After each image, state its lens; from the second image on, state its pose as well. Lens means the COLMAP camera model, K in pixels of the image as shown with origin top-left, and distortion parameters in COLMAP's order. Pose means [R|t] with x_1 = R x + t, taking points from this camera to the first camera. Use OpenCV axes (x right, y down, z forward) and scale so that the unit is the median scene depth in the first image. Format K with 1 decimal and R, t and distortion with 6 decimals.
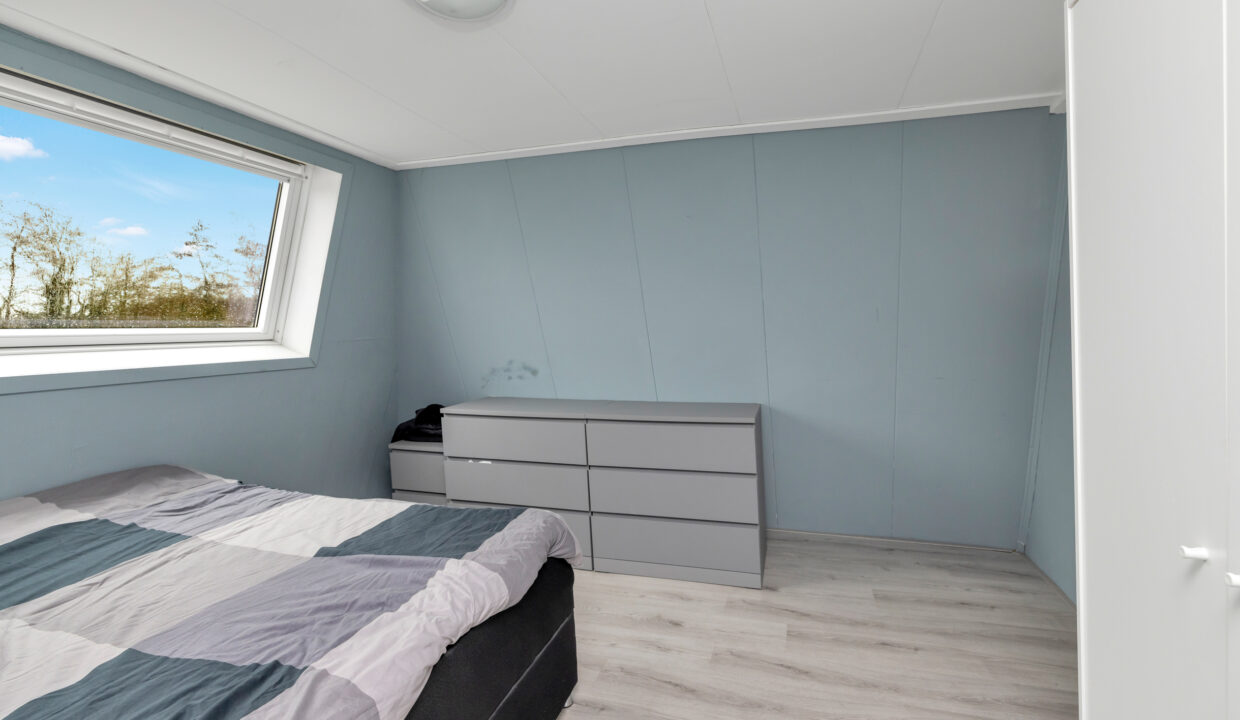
lens RADIAL K [[539.0, 0, 616.3], [0, 539.0, 358.9], [0, 0, 1]] dist [-0.000044, 0.000014]
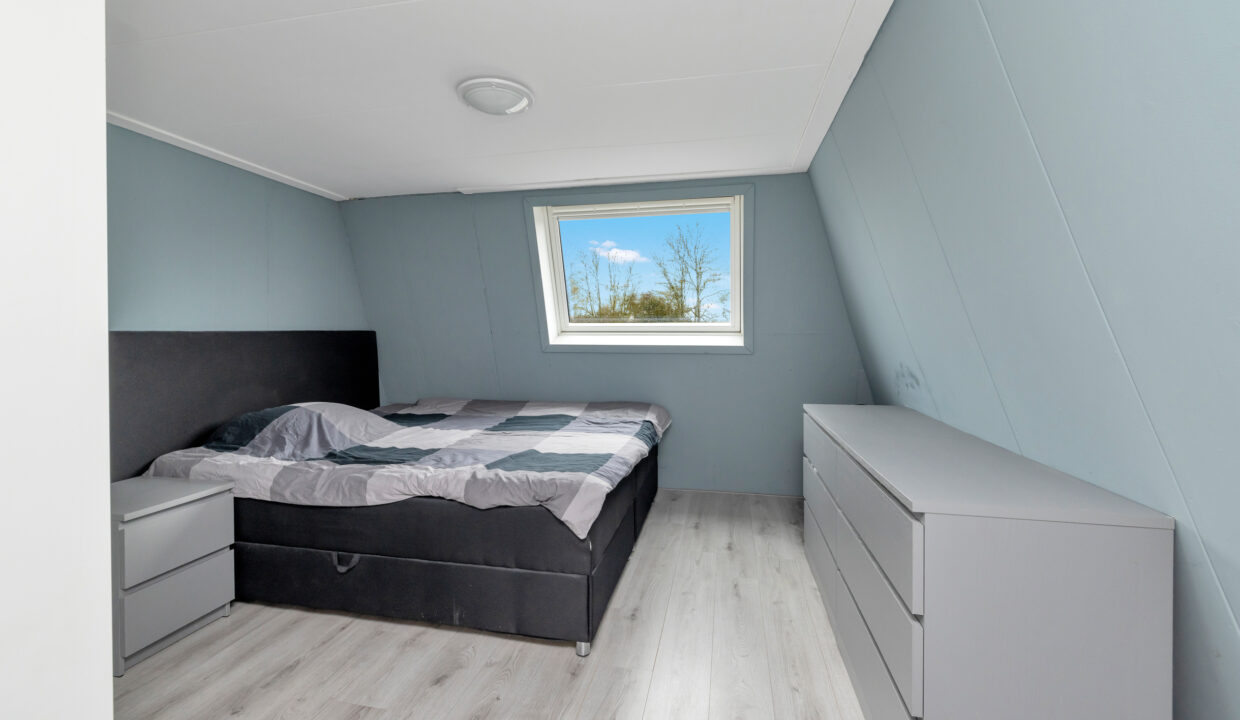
lens RADIAL K [[539.0, 0, 616.3], [0, 539.0, 358.9], [0, 0, 1]] dist [-0.000044, 0.000014]
pose [[0.081726, 0.054710, -0.995152, 0.707043], [-0.068772, 0.996422, 0.049132, -0.015970], [0.994279, 0.064423, 0.085196, 0.666582]]
